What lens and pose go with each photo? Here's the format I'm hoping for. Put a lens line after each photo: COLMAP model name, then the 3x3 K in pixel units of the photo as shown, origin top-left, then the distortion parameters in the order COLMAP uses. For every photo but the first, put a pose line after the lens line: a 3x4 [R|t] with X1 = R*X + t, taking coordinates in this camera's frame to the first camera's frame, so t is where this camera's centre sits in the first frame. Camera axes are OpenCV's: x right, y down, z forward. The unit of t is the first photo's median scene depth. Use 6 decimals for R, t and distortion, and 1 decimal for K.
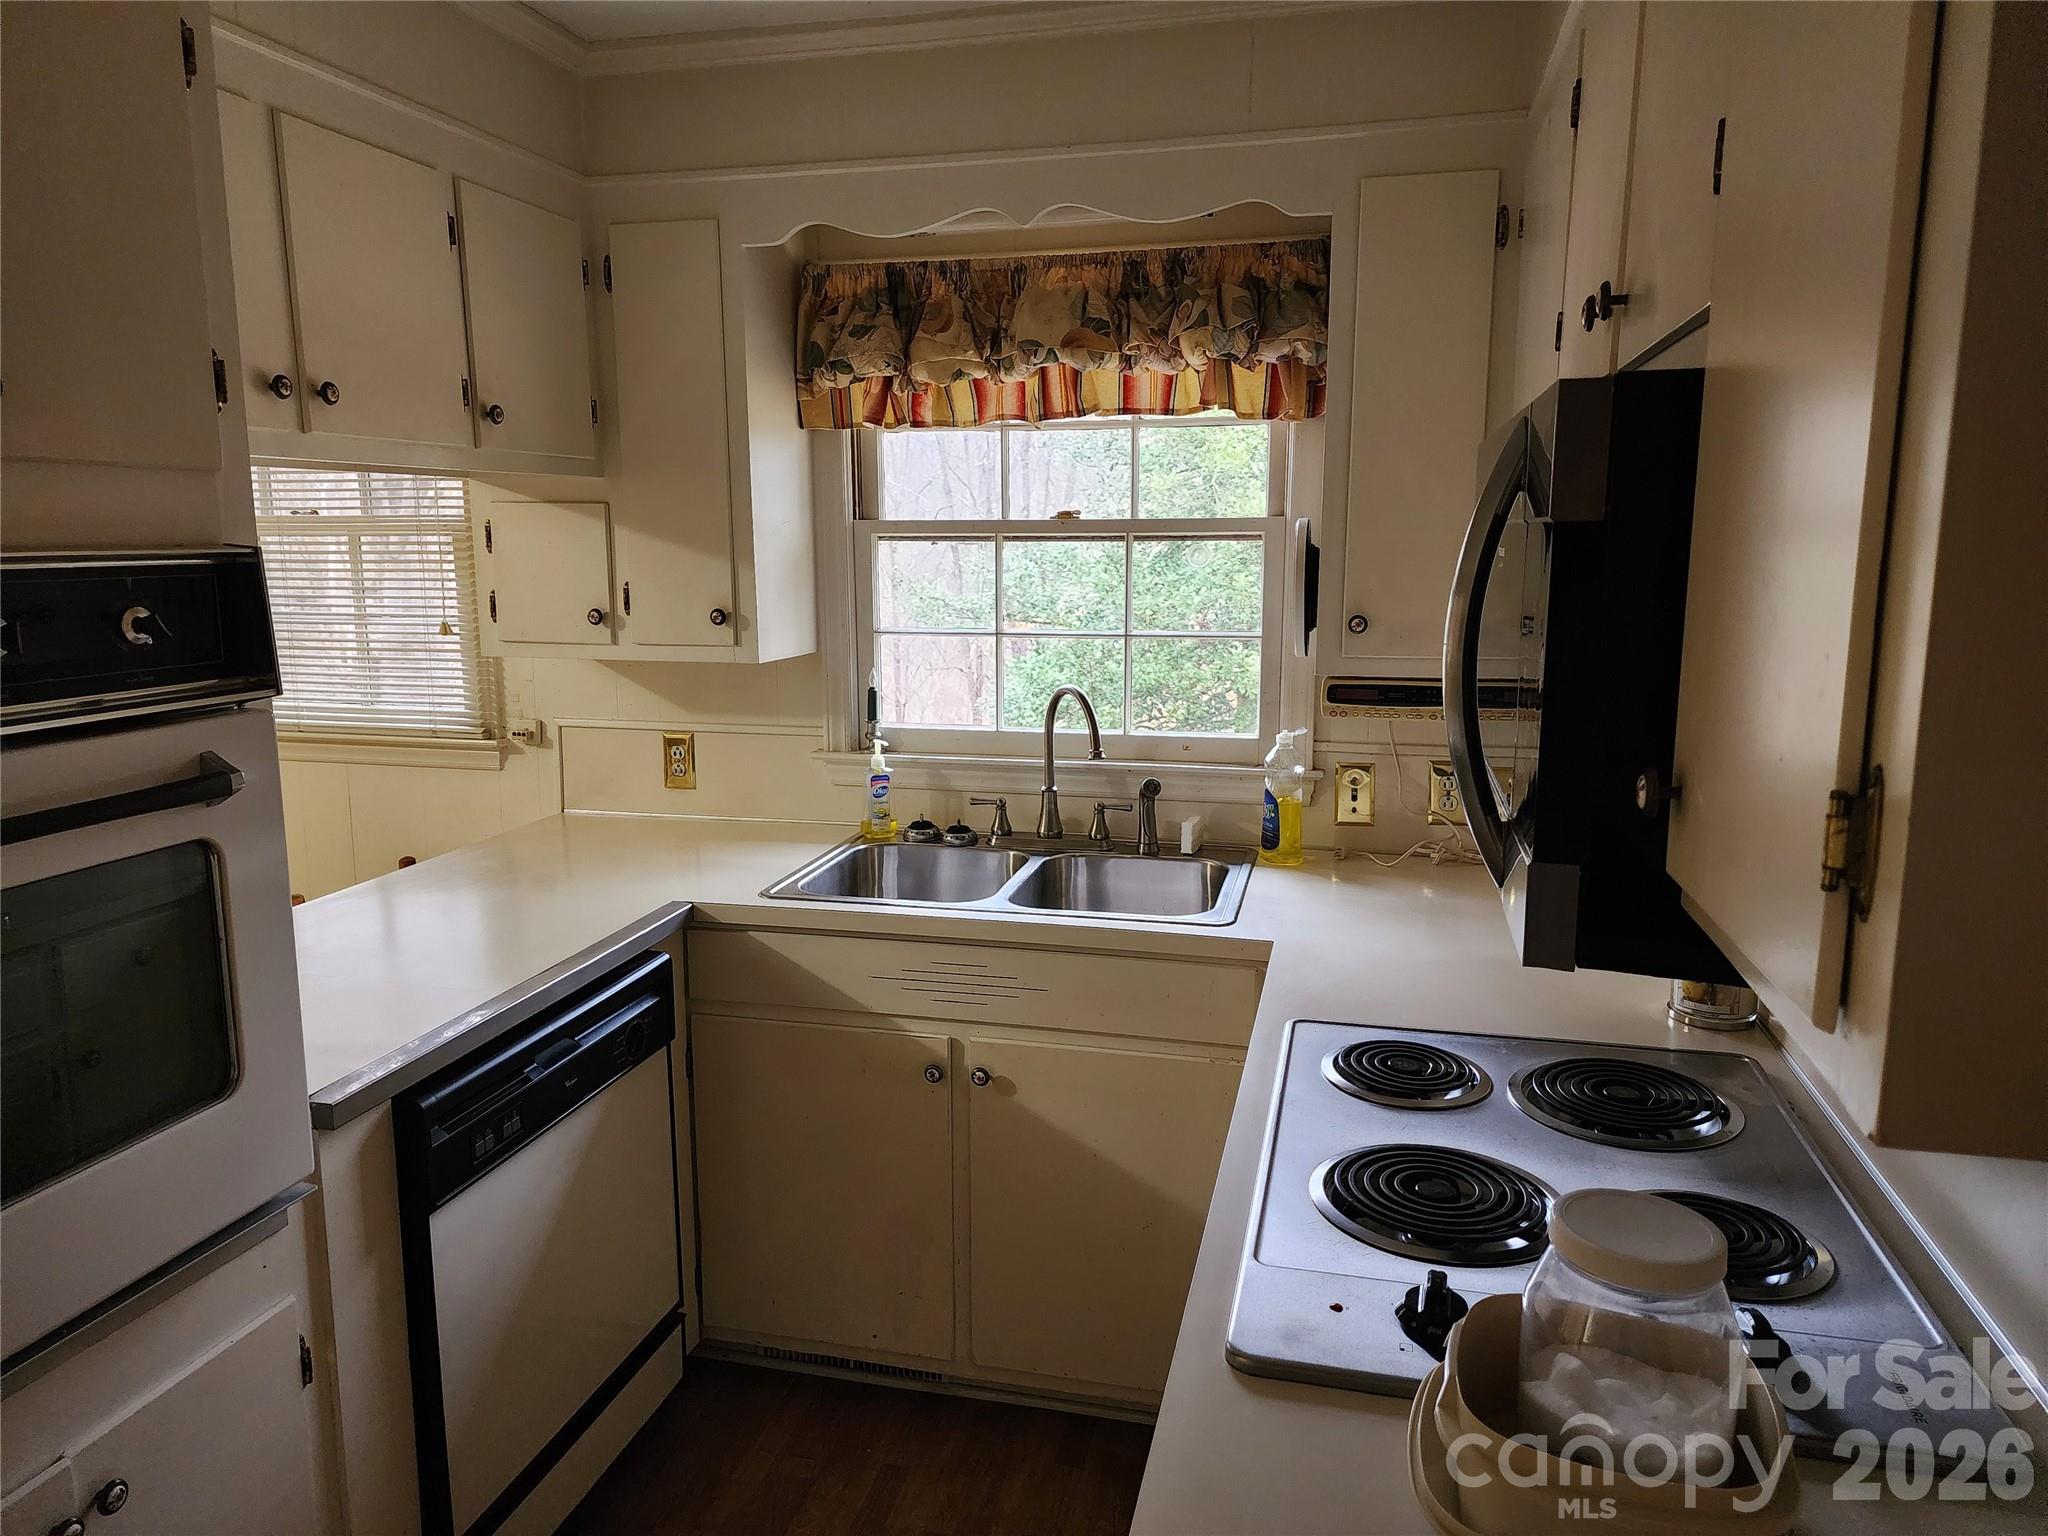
lens RADIAL K [[1374.8, 0, 1038.4], [0, 1374.8, 759.6], [0, 0, 1]] dist [0.071246, -0.060705]
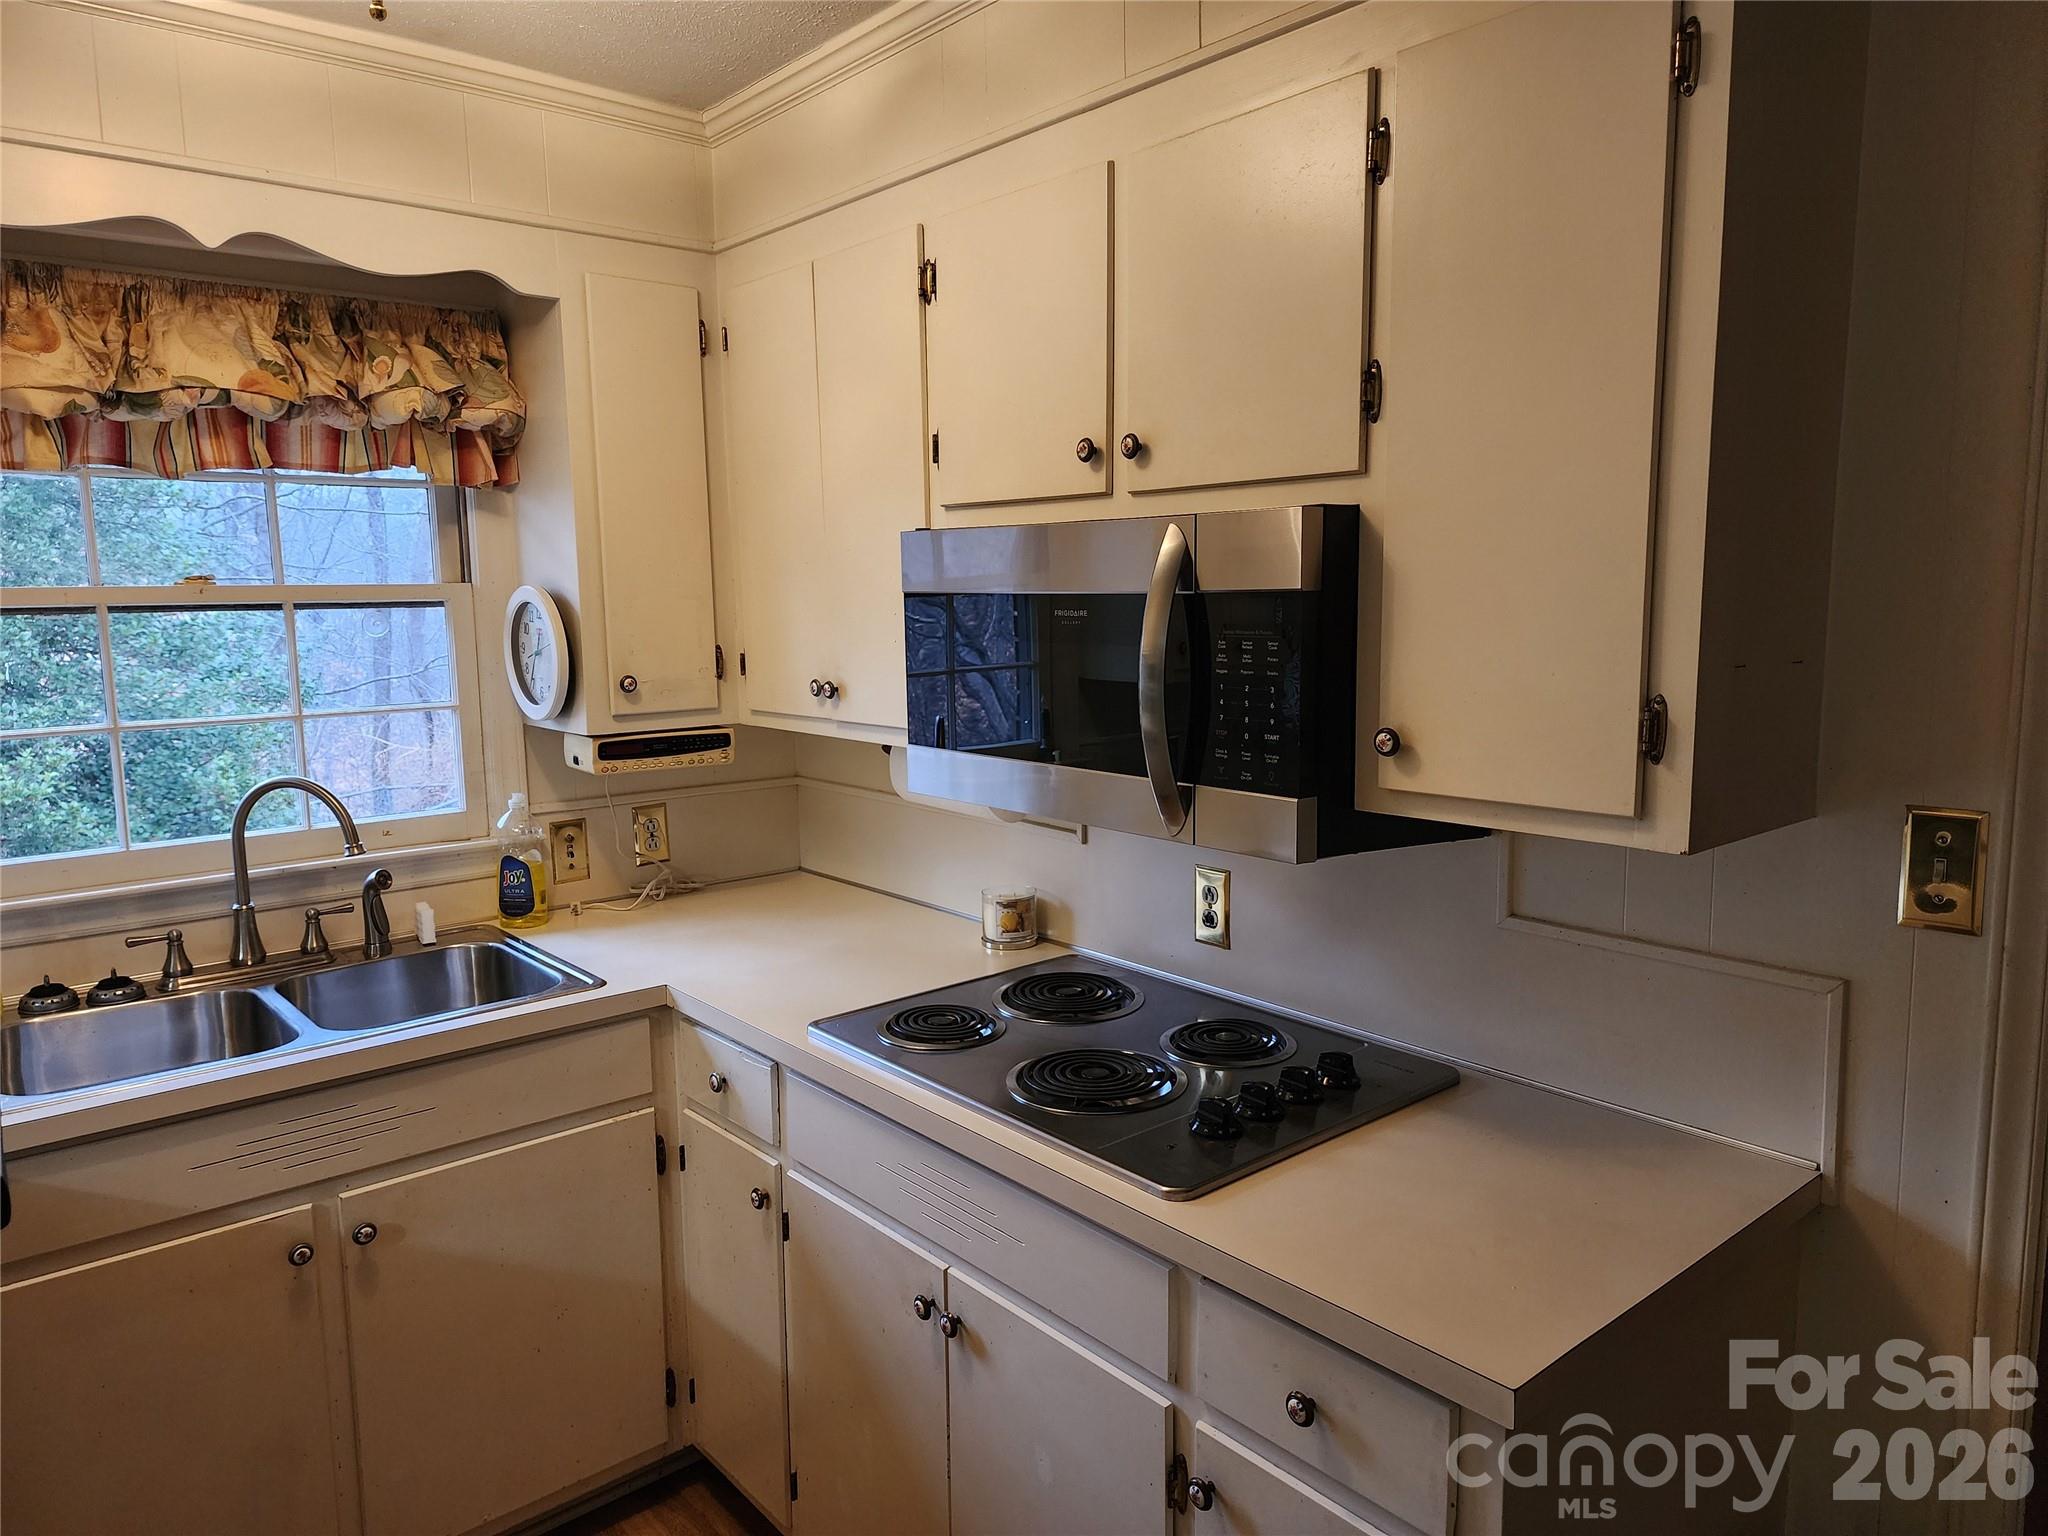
lens RADIAL K [[1374.8, 0, 1043.4], [0, 1374.8, 756.0], [0, 0, 1]] dist [0.071246, -0.060705]
pose [[0.579667, -0.108642, 0.807578, -0.408908], [0.144851, 0.989026, 0.029080, -0.024752], [-0.801875, 0.100122, 0.589043, 0.105157]]
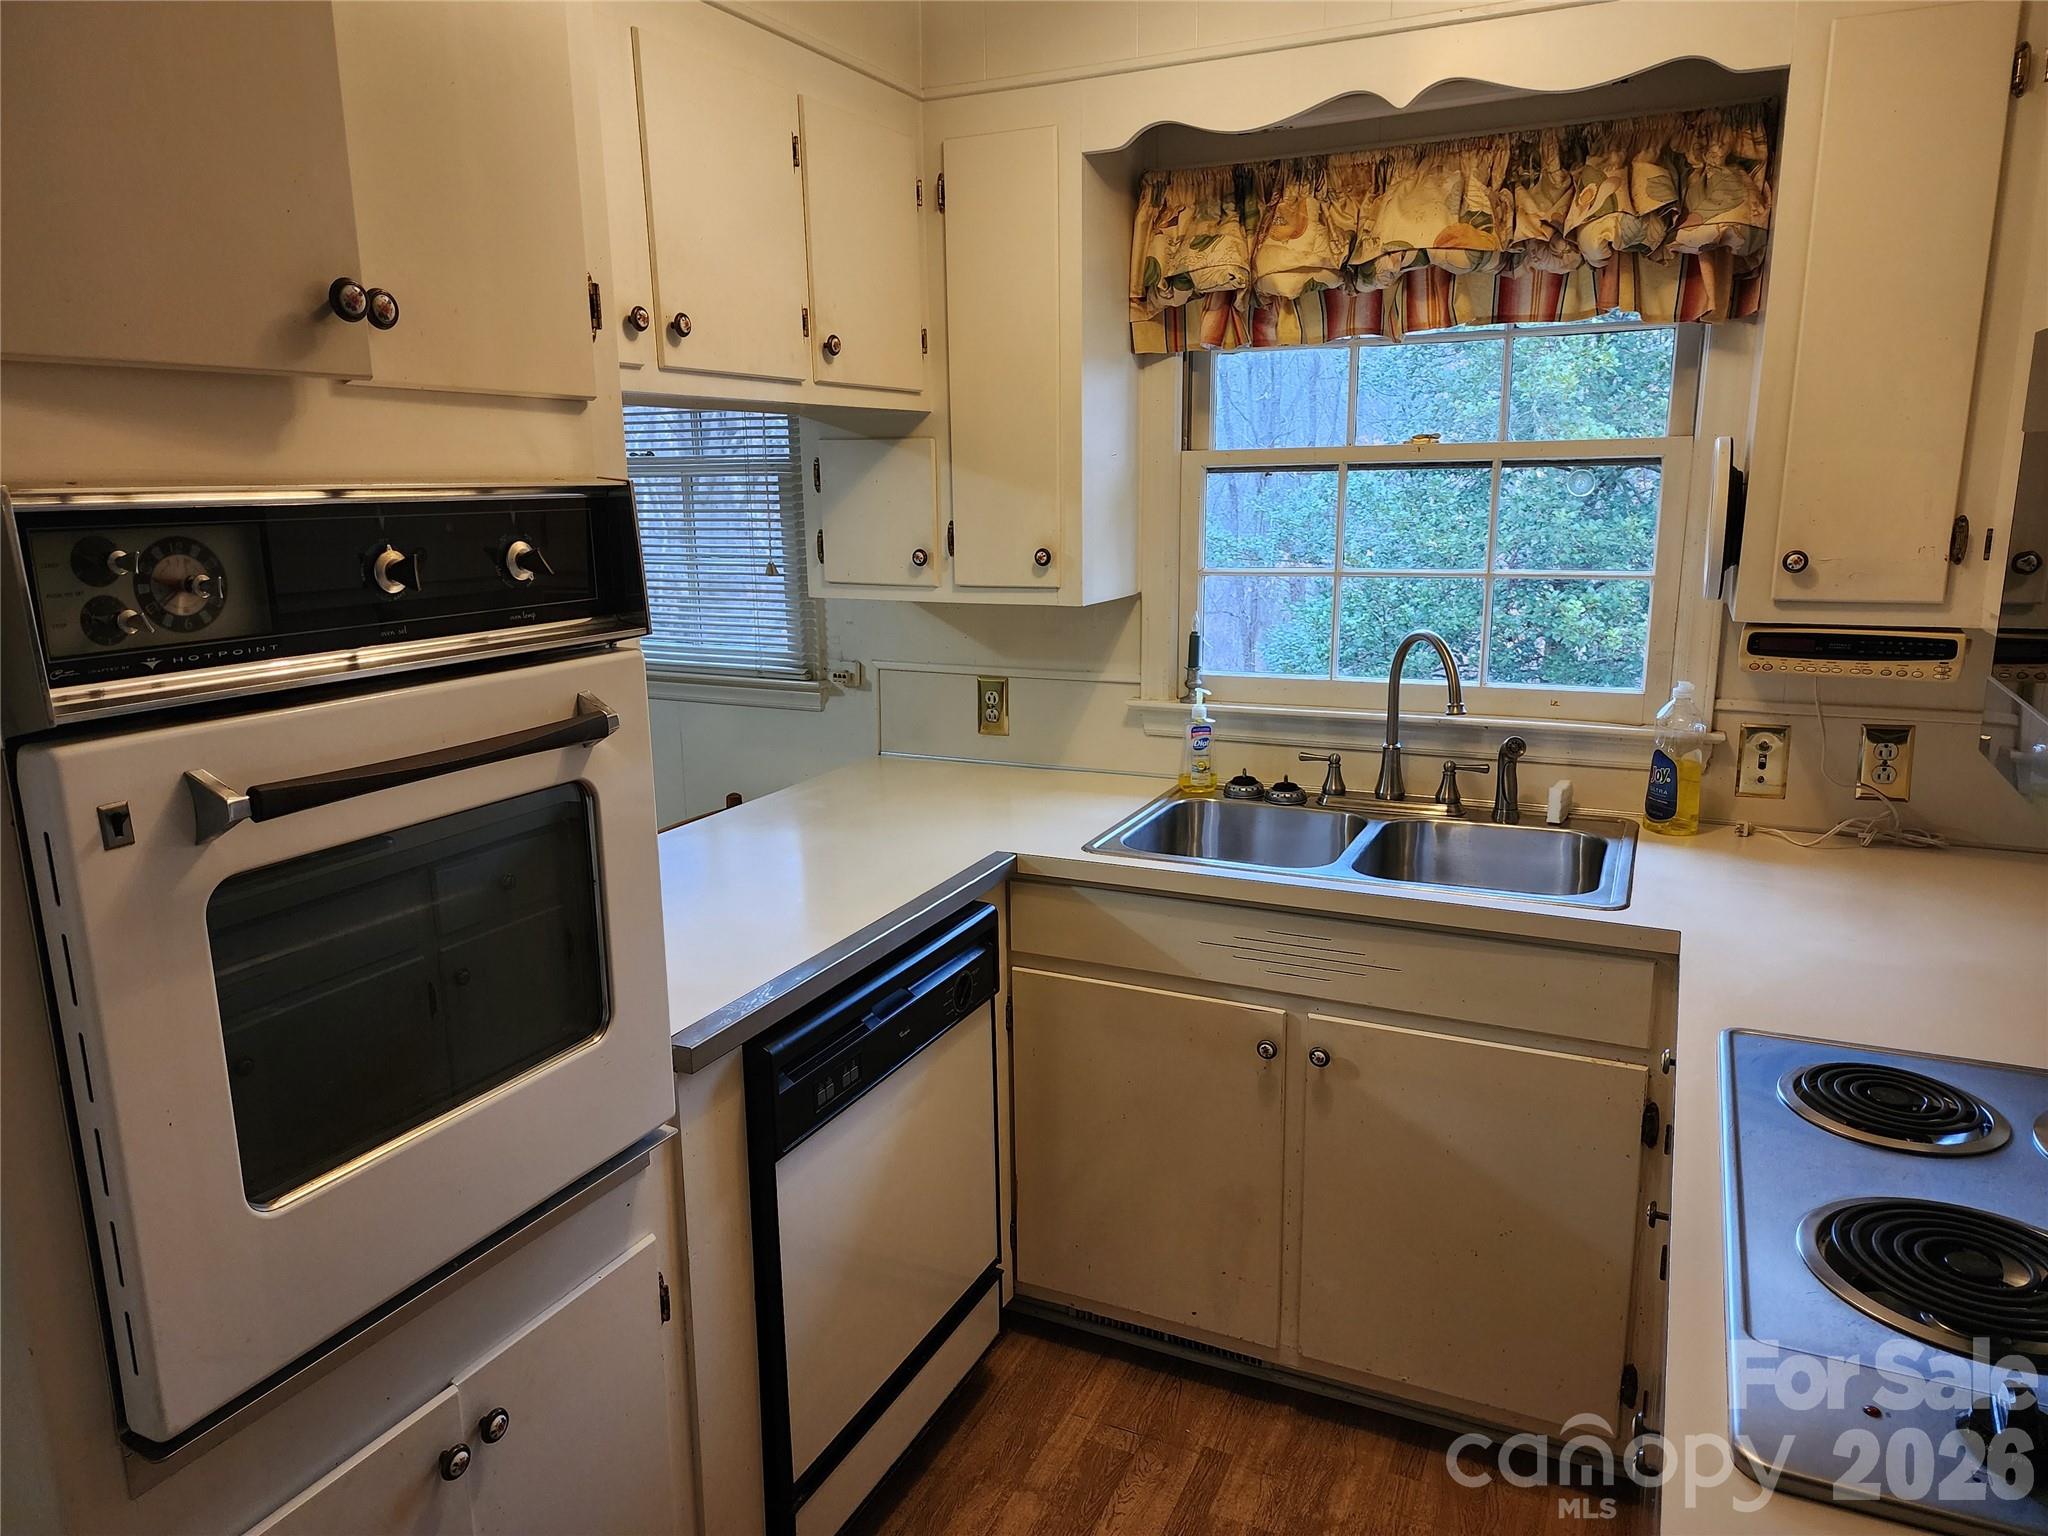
lens RADIAL K [[1374.8, 0, 1023.2], [0, 1374.8, 777.2], [0, 0, 1]] dist [0.071246, -0.060705]
pose [[0.980529, 0.031575, -0.193820, -0.056231], [-0.021233, 0.998249, 0.055203, -0.003334], [0.195224, -0.050013, 0.979483, 0.057637]]
